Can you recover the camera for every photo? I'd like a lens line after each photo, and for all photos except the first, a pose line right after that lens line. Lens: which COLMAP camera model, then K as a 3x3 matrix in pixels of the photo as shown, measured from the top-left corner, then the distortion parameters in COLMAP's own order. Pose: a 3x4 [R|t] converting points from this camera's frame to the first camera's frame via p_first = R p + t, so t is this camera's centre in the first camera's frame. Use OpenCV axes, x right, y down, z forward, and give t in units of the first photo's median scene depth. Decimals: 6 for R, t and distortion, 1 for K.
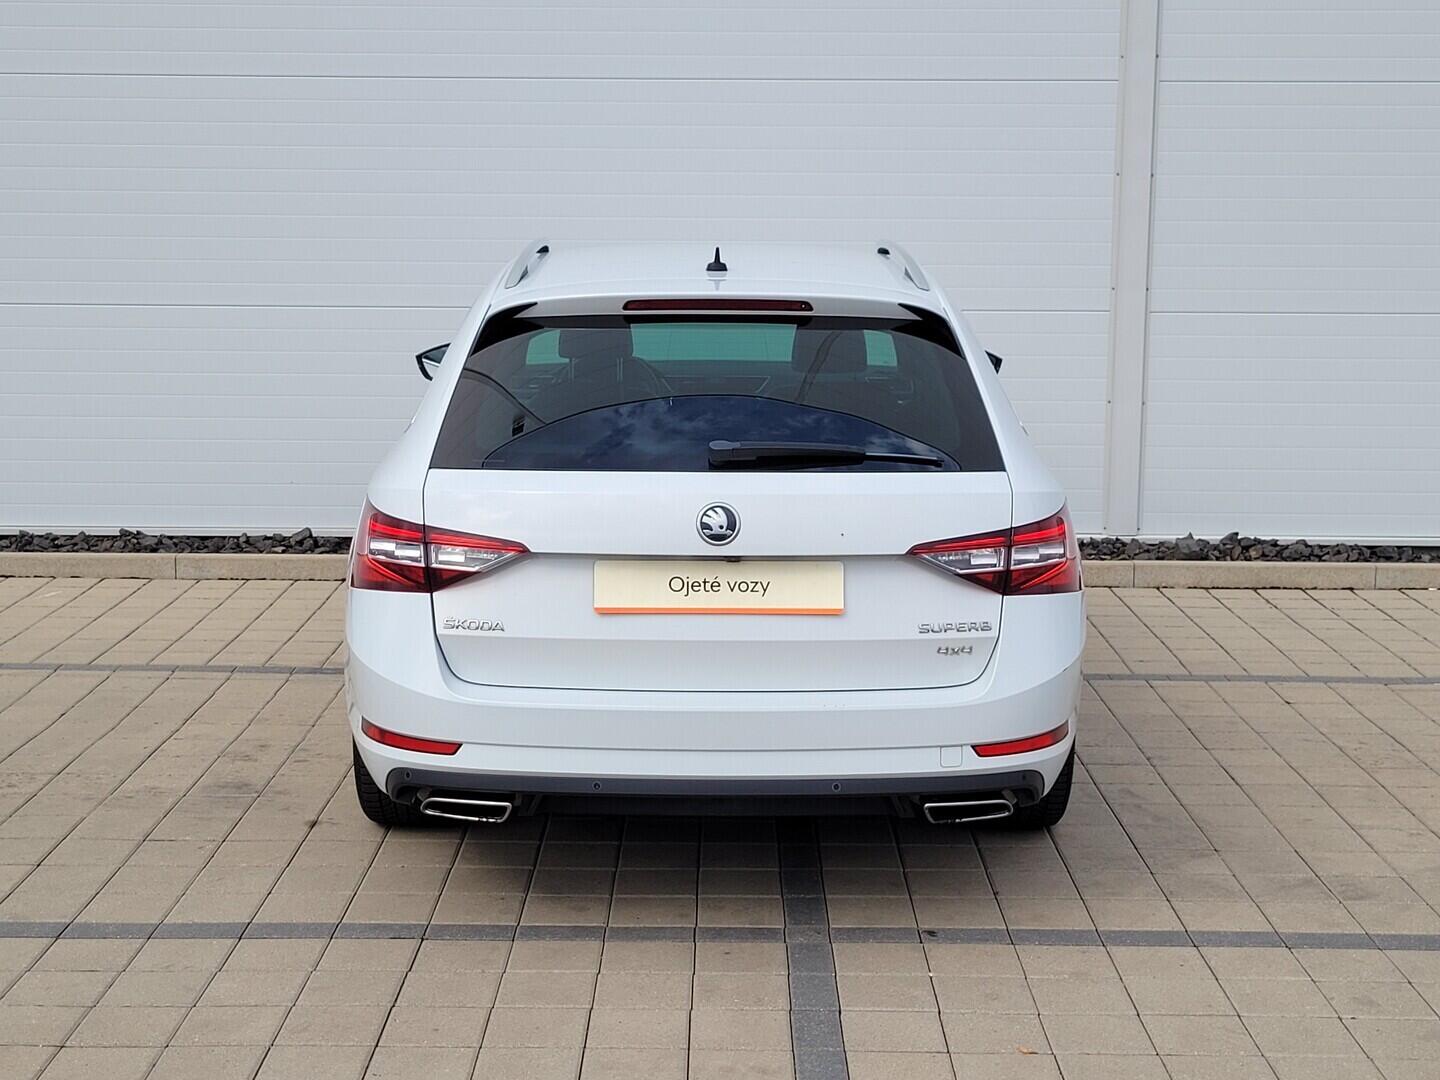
lens RADIAL K [[2102.6, 0, 720.8], [0, 2102.6, 705.7], [0, 0, 1]] dist [-0.003789, 0.102301]
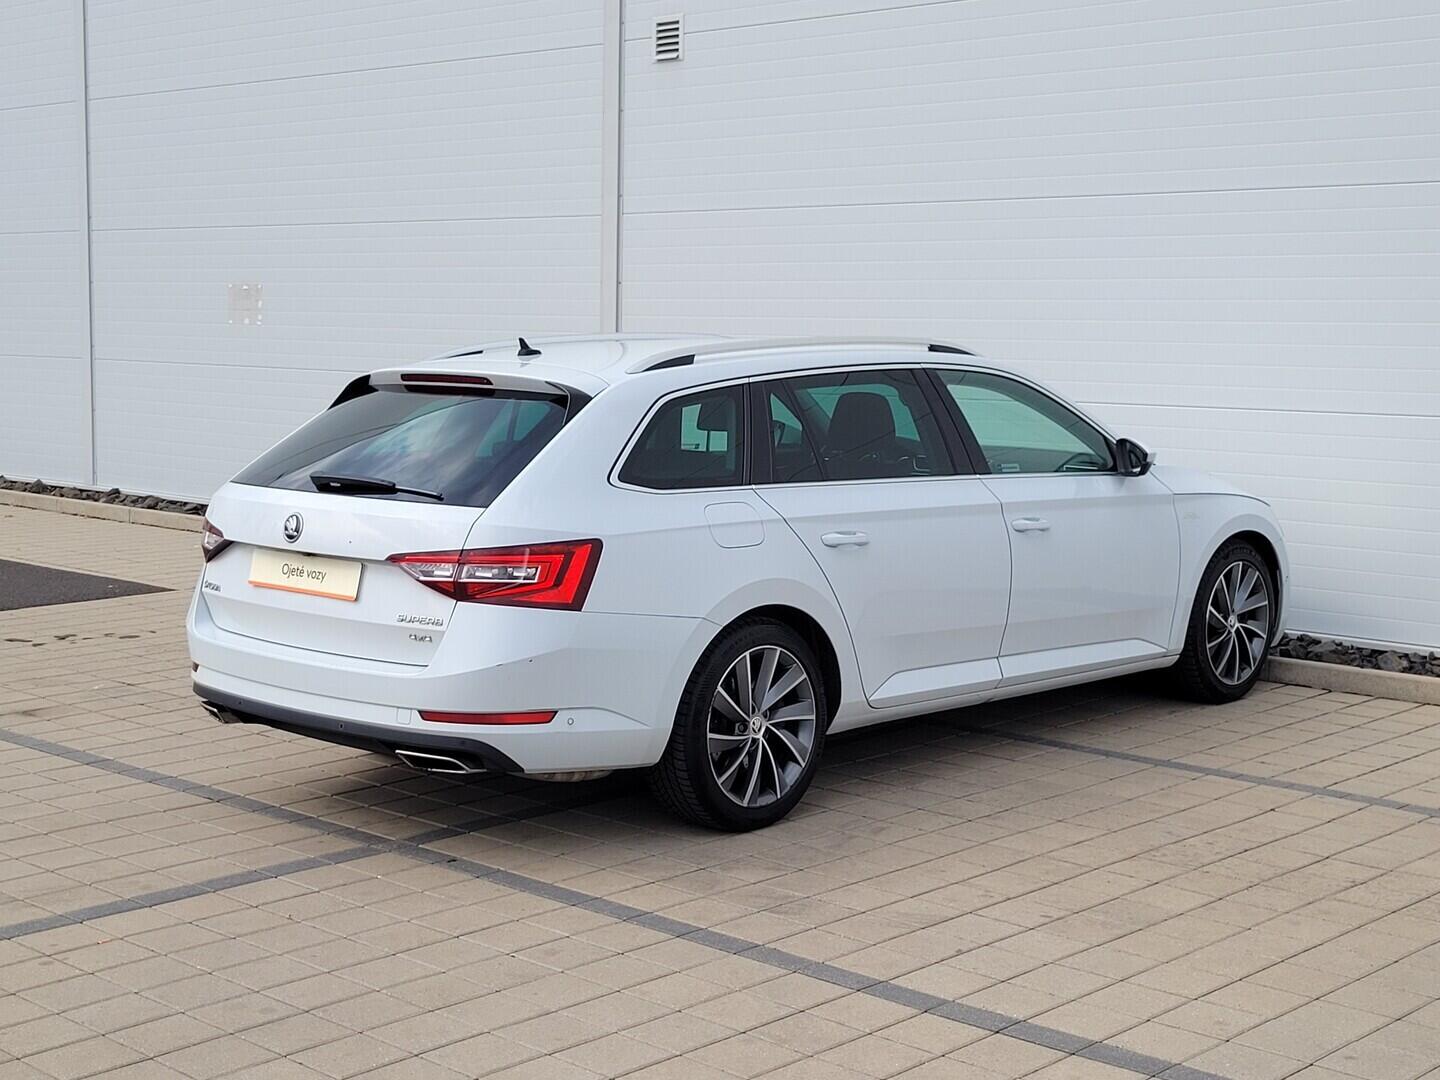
lens RADIAL K [[2102.6, 0, 720.8], [0, 2102.6, 705.7], [0, 0, 1]] dist [-0.003789, 0.102301]
pose [[0.718450, 0.125844, -0.684100, 1.156862], [-0.156840, 0.987479, 0.016937, -0.036118], [0.677666, 0.095125, 0.729192, 0.165451]]
